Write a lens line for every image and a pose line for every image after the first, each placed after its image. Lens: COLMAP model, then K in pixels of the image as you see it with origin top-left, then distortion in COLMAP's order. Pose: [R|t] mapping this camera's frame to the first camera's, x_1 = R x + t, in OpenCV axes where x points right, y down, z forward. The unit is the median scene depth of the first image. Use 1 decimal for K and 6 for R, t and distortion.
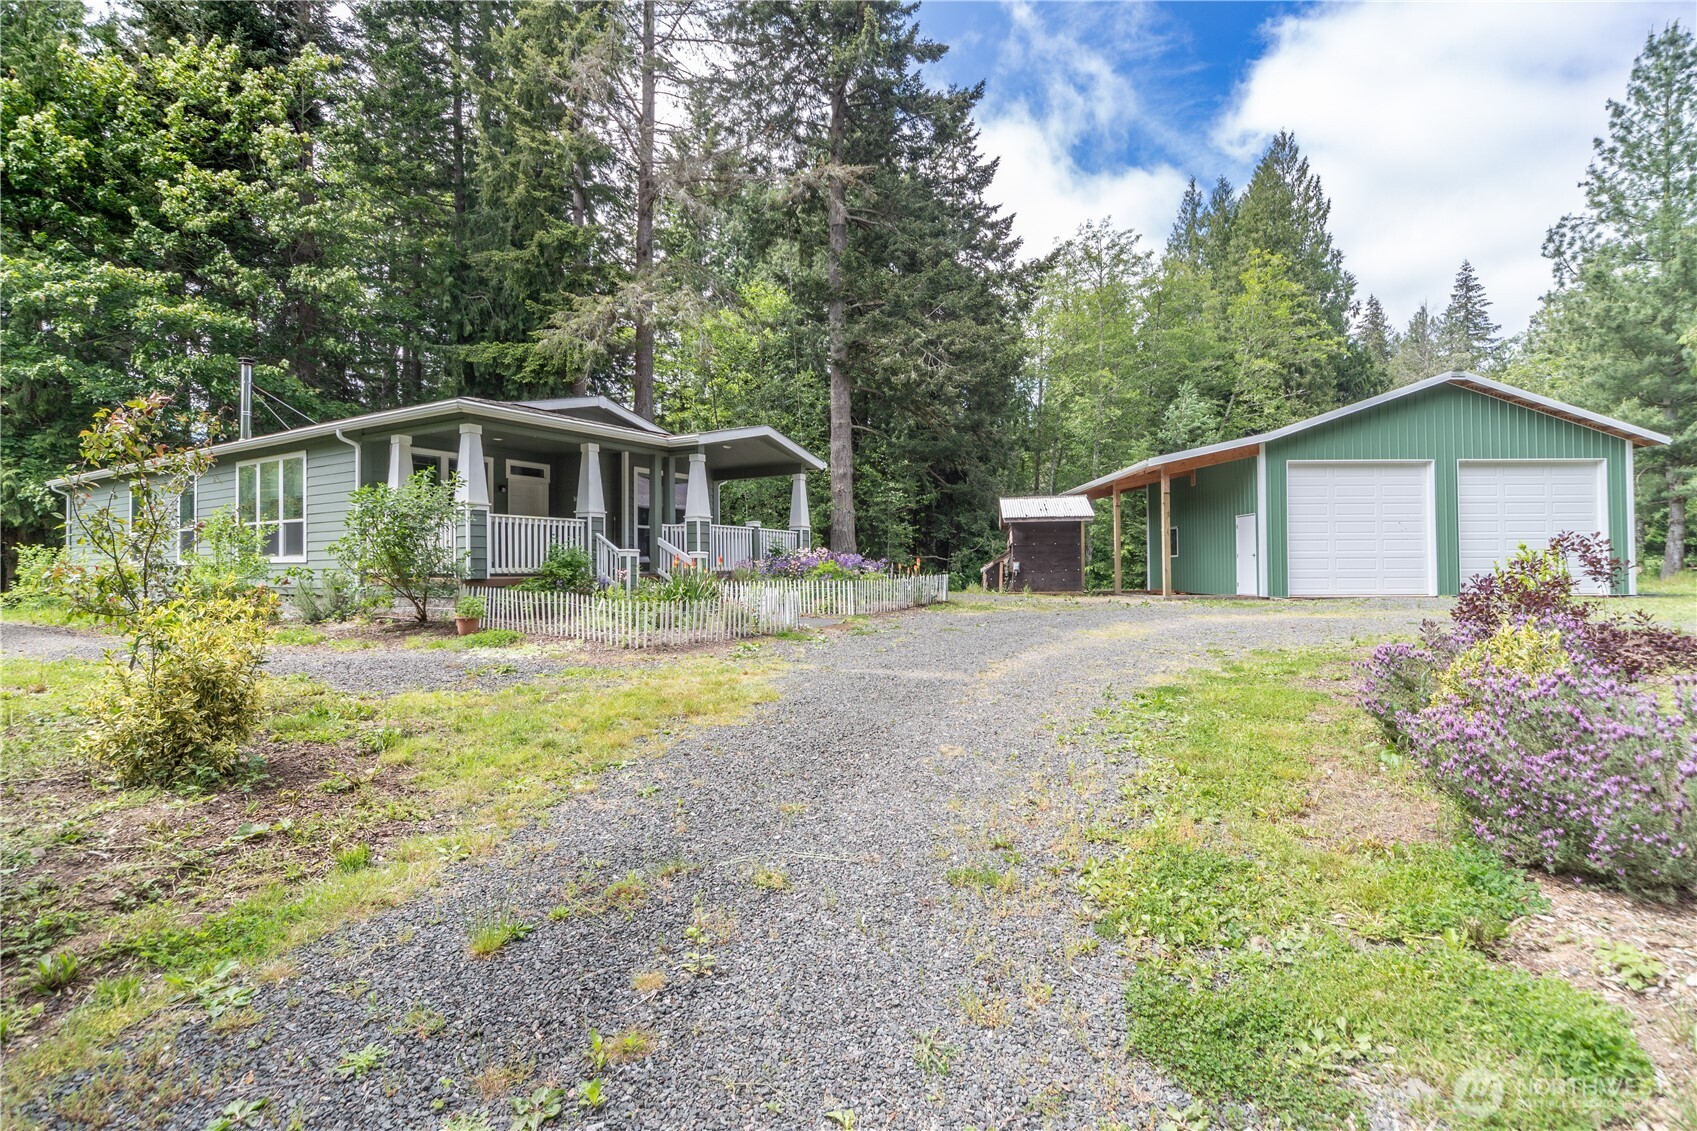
lens RADIAL K [[781.0, 0, 871.2], [0, 781.0, 554.7], [0, 0, 1]] dist [-0.000515, -0.000477]
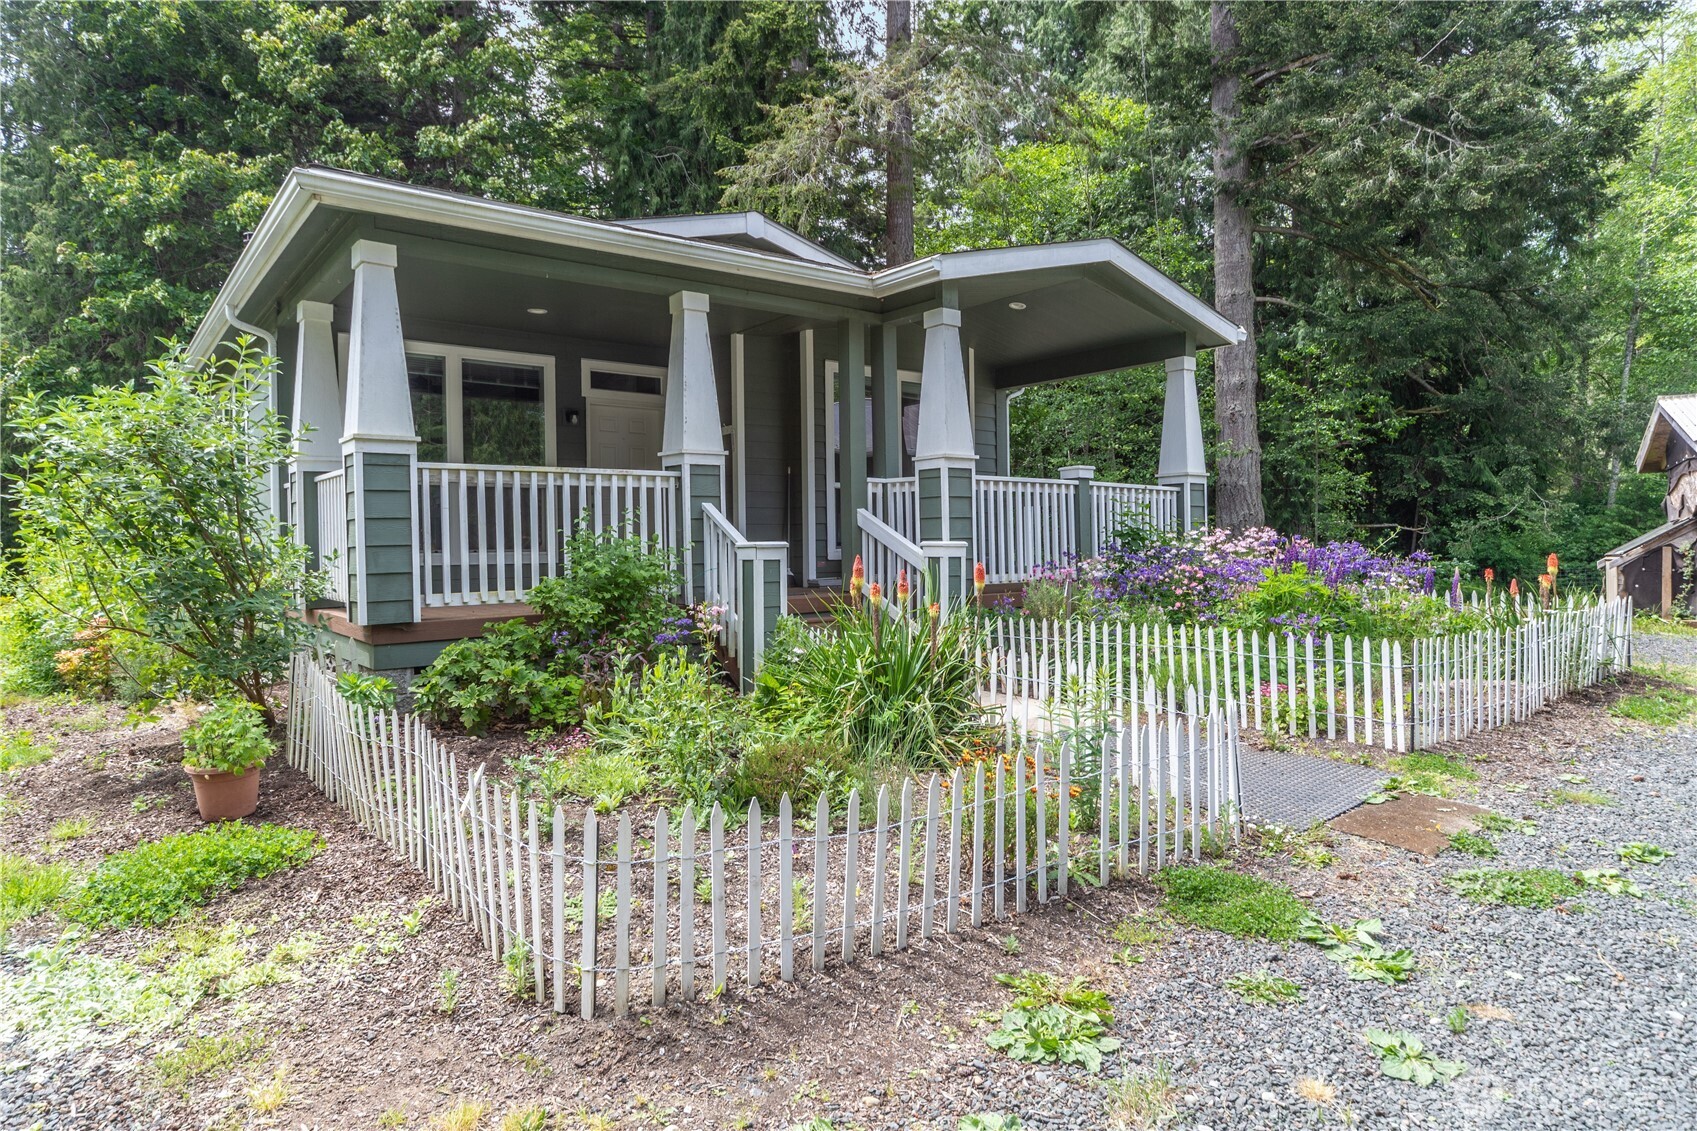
lens RADIAL K [[1015.0, 0, 861.2], [0, 1015.0, 557.9], [0, 0, 1]] dist [0.002643, 0.001459]
pose [[0.935118, -0.001291, -0.354334, -0.064745], [0.014239, 0.999323, 0.033936, -0.013040], [0.354050, -0.036779, 0.934503, 0.439036]]
